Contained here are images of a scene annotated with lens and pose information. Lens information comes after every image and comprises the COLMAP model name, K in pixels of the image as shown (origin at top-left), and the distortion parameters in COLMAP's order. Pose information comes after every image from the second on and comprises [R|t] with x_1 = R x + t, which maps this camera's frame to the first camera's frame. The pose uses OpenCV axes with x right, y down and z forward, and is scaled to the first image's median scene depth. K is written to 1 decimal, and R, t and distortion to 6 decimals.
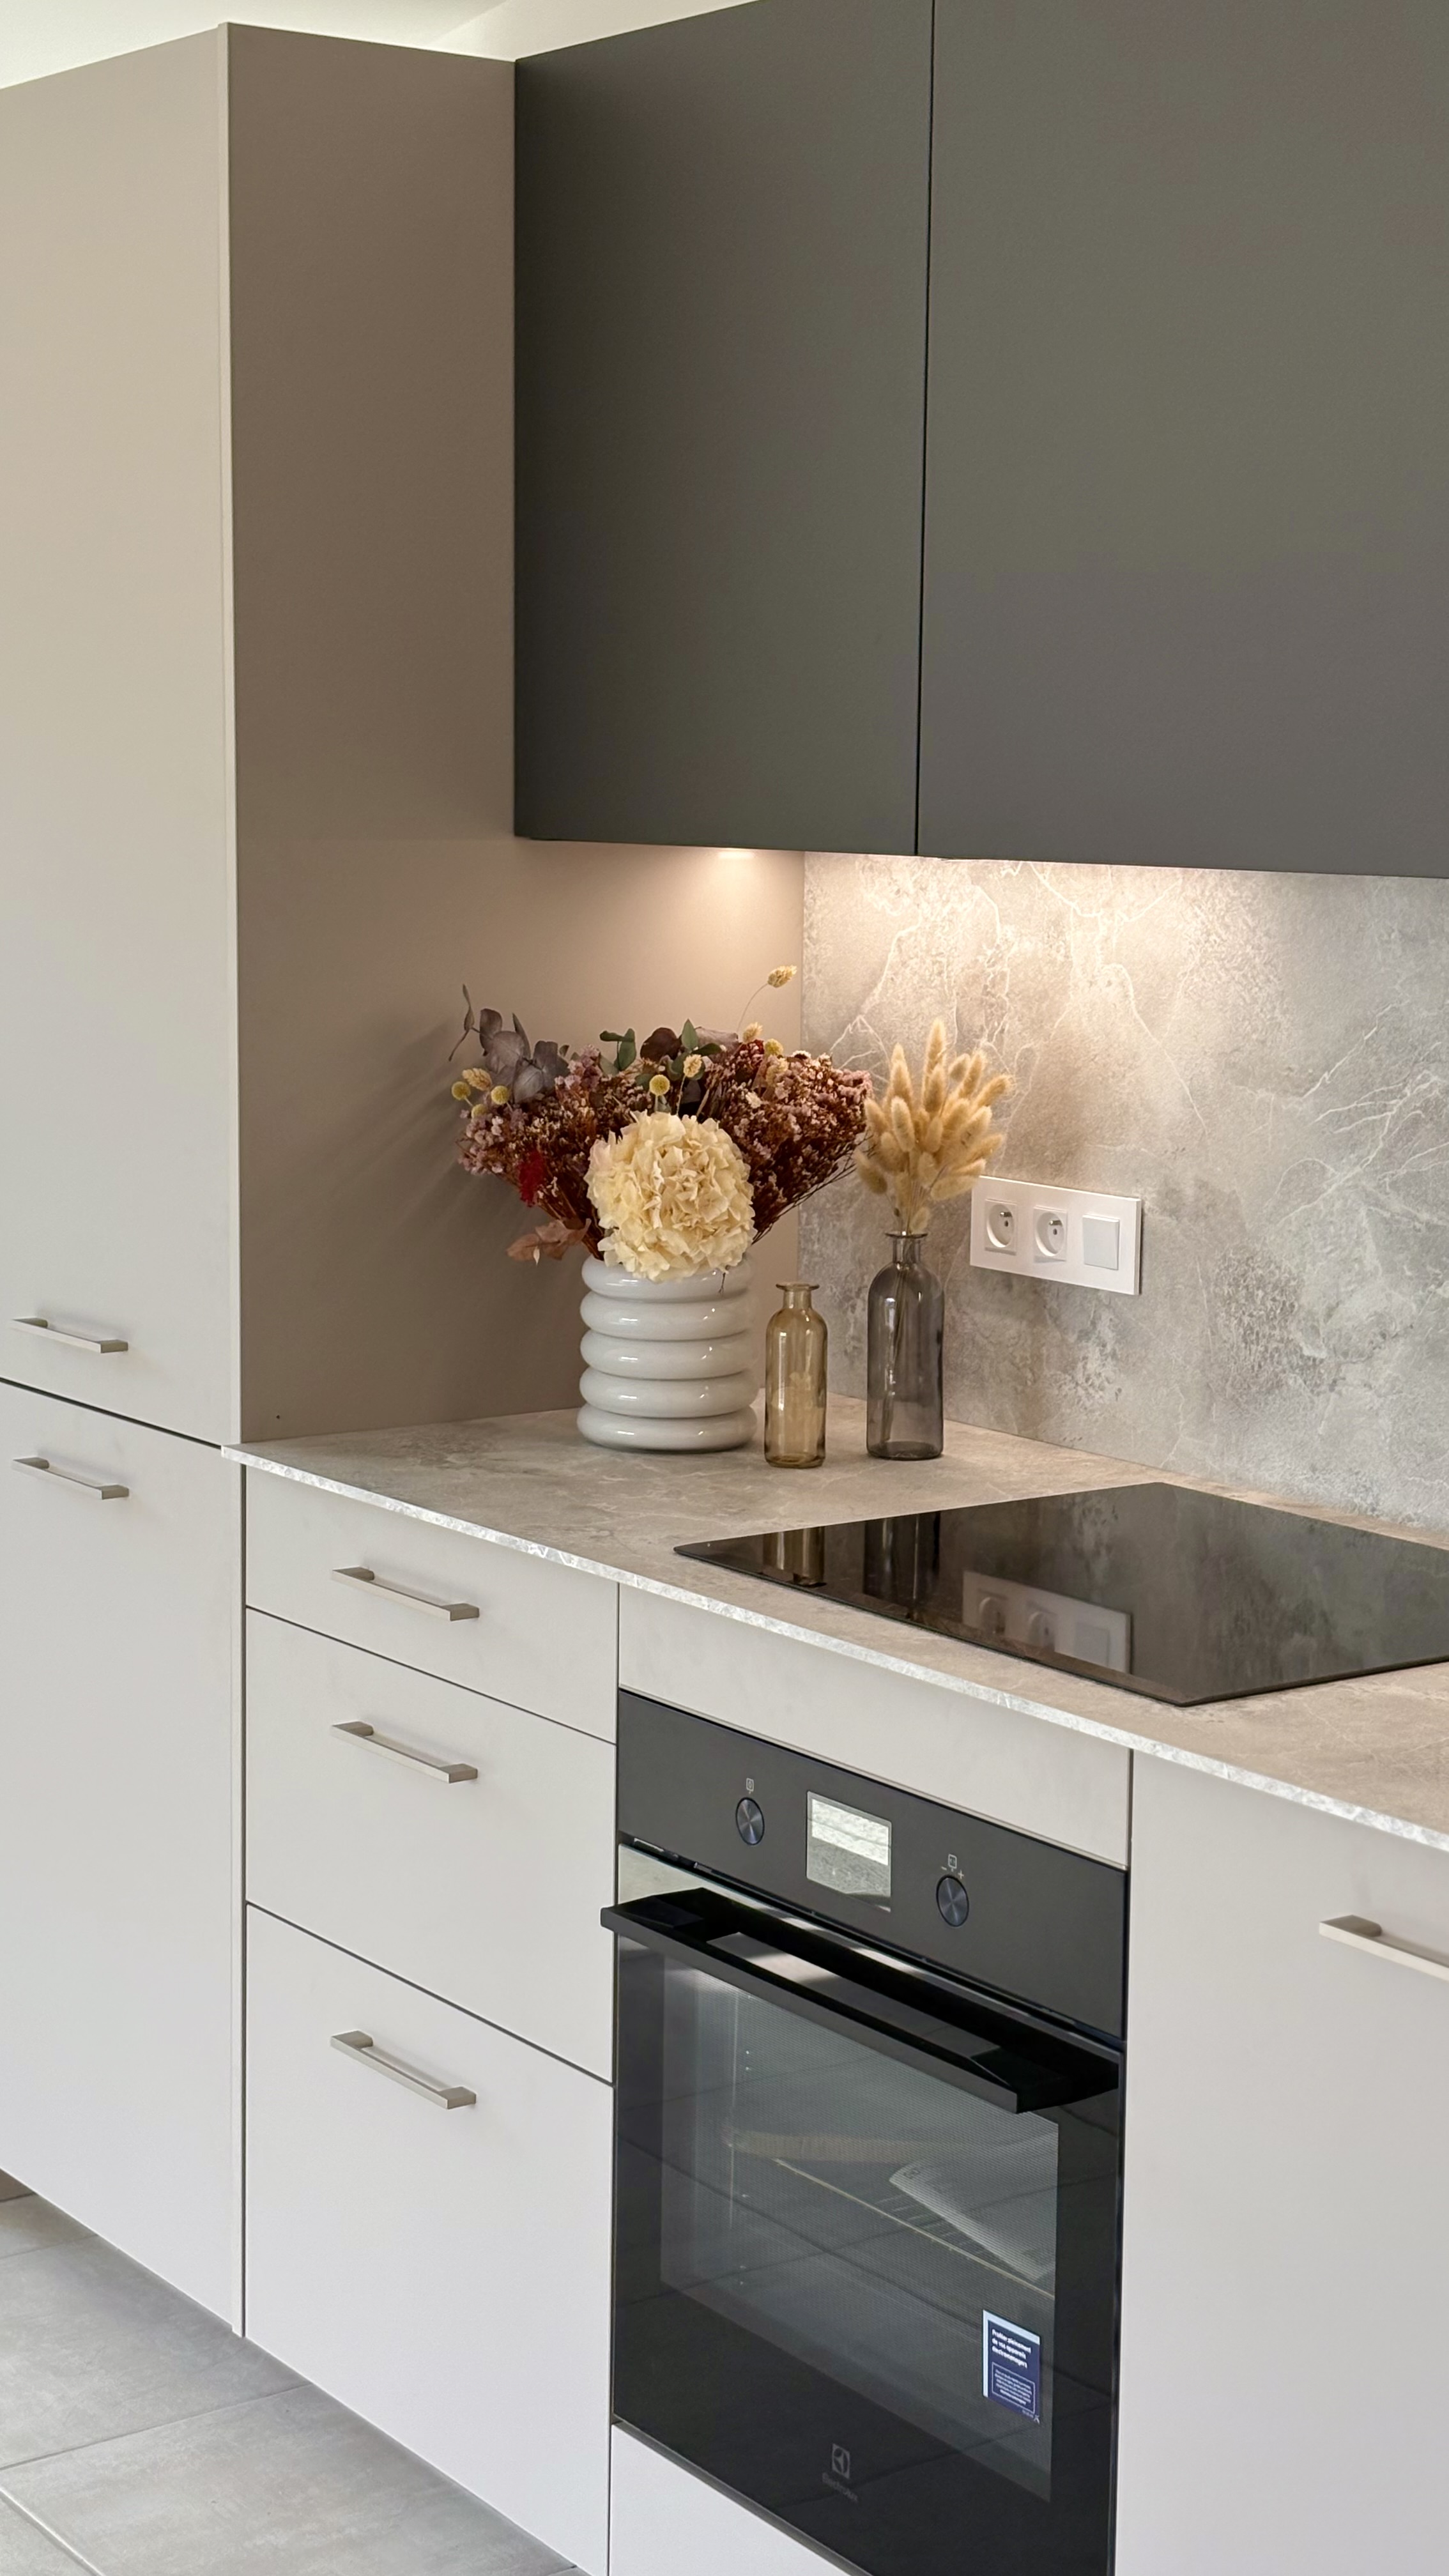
lens RADIAL K [[3838.1, 0, 724.5], [0, 3838.1, 1288.0], [0, 0, 1]] dist [0.231767, 0.022145]
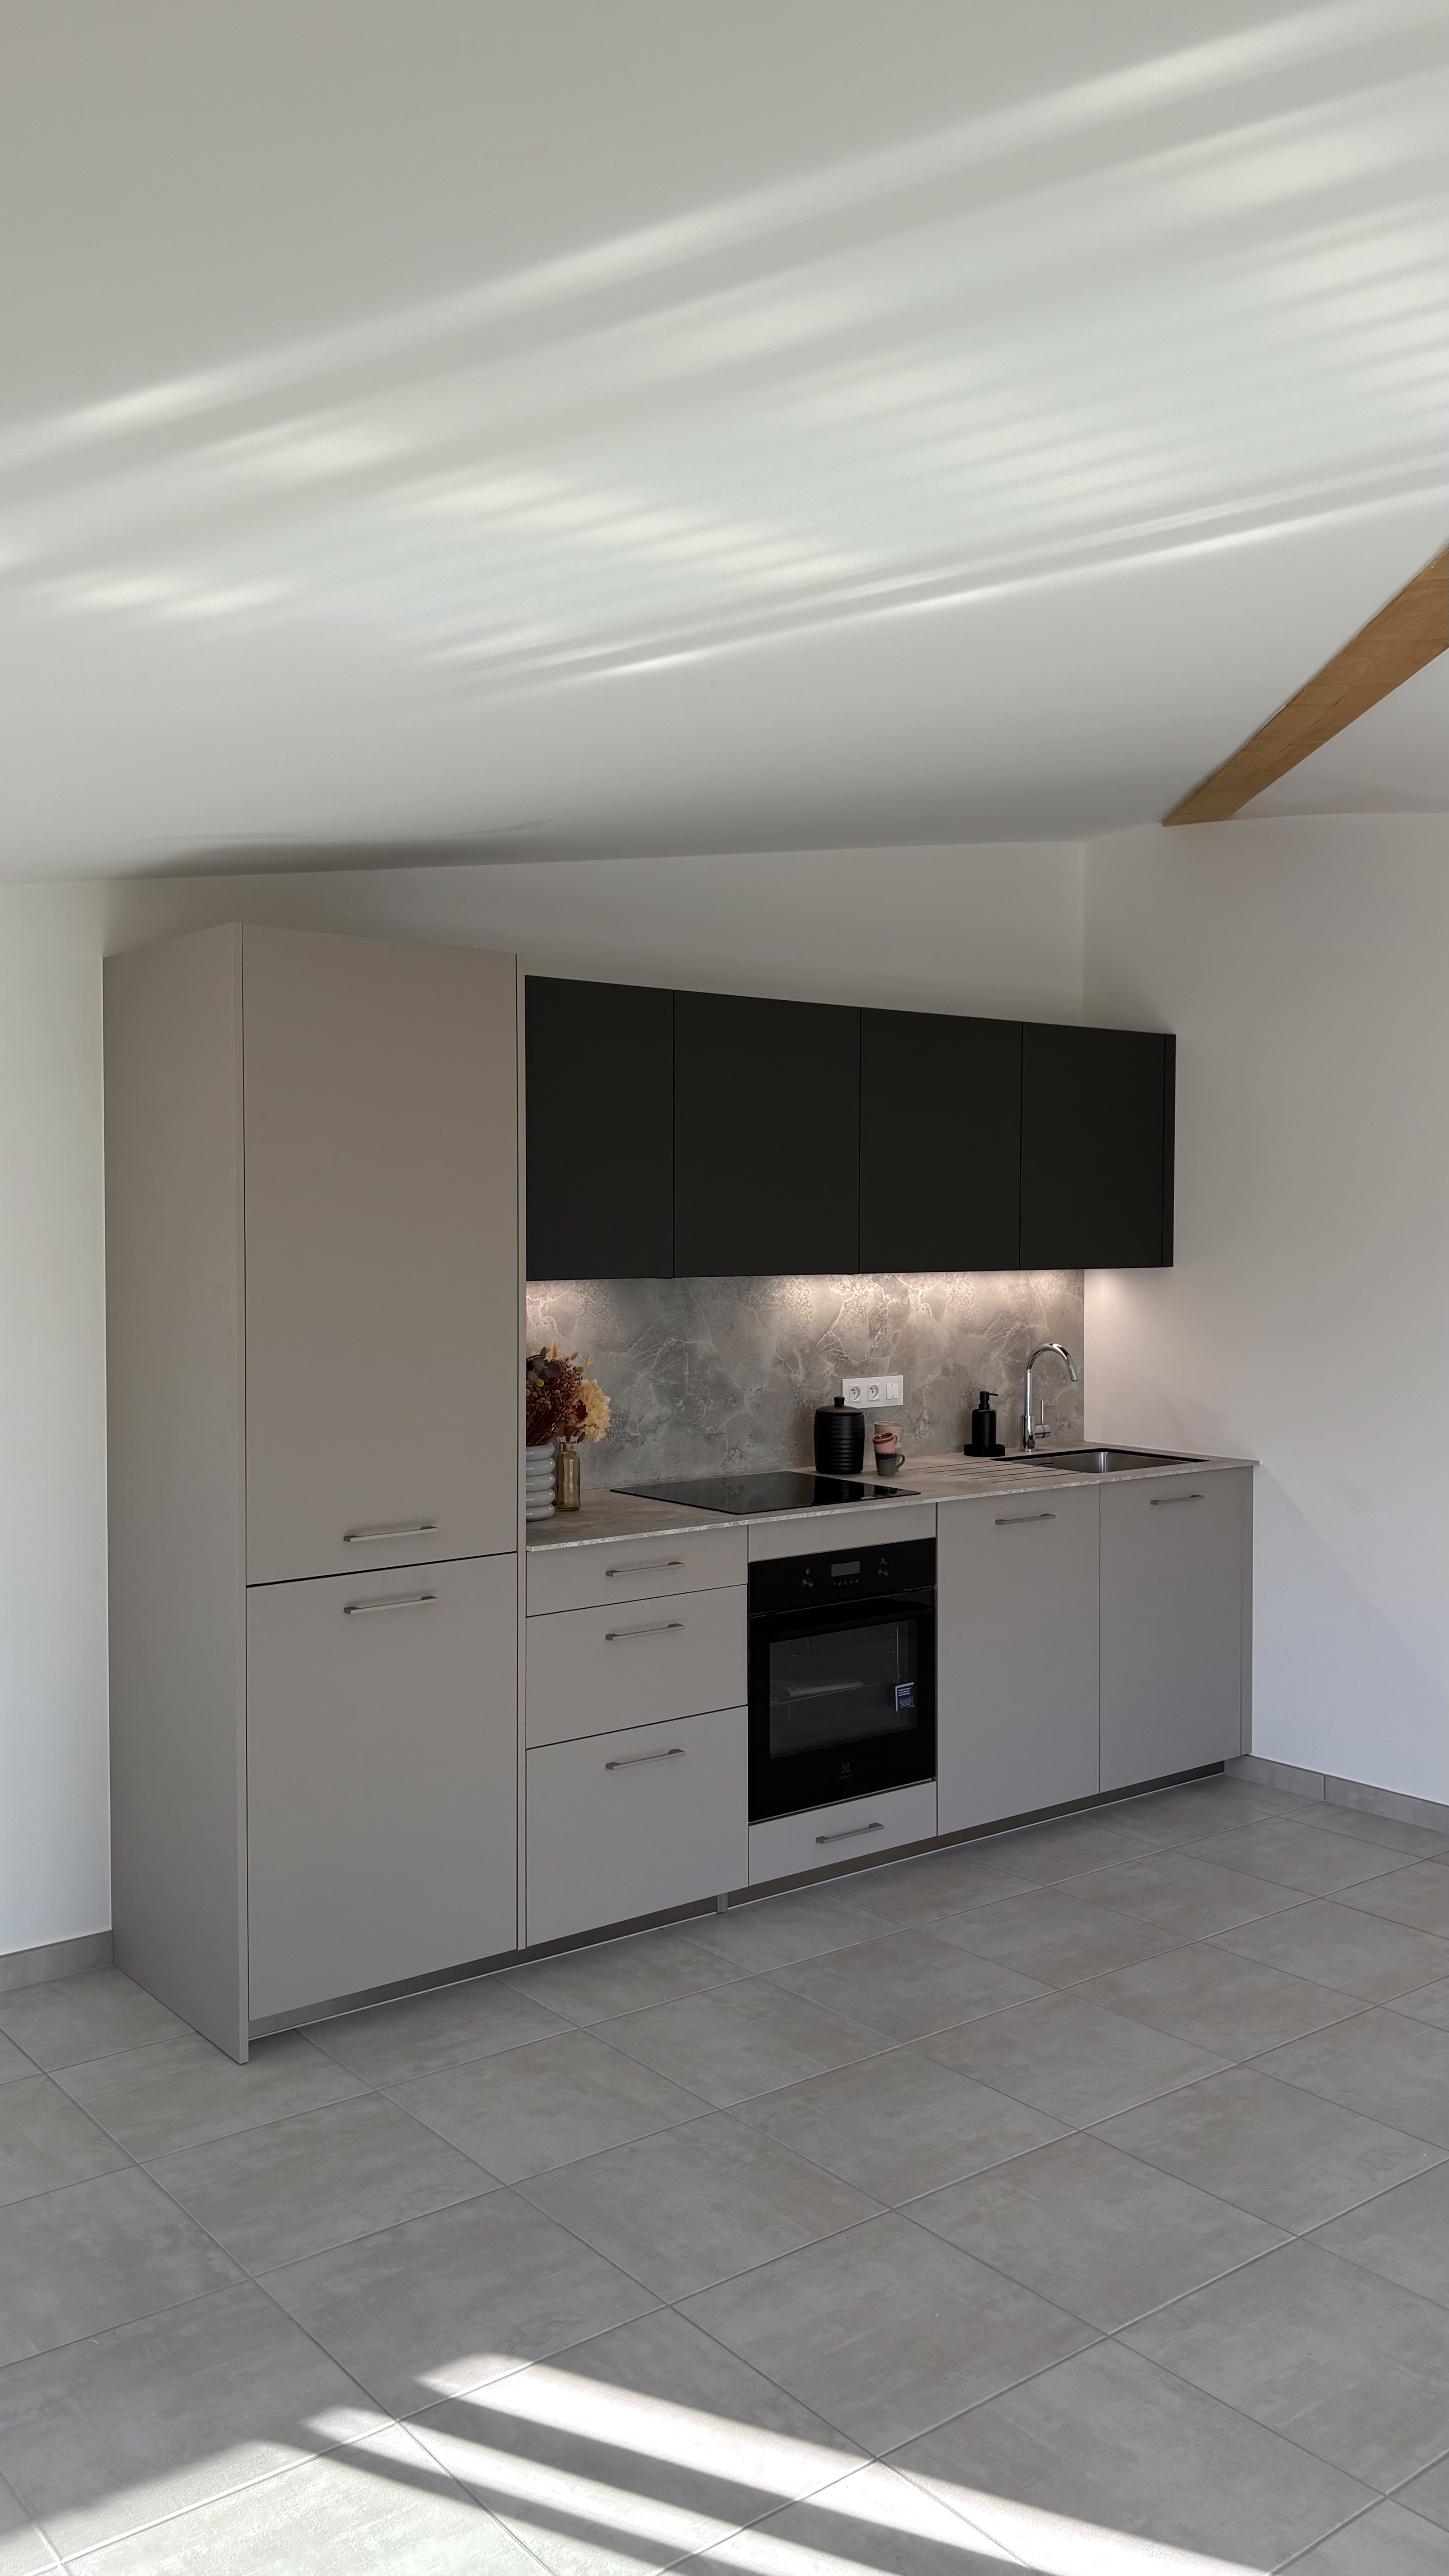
lens RADIAL K [[1961.5, 0, 724.5], [0, 1961.5, 1288.0], [0, 0, 1]] dist [0.214861, -0.573452]
pose [[-0.026360, -0.053794, 0.998204, -1.425327], [0.132207, 0.989592, 0.056822, -0.180632], [-0.990872, 0.133468, -0.018973, 0.960164]]
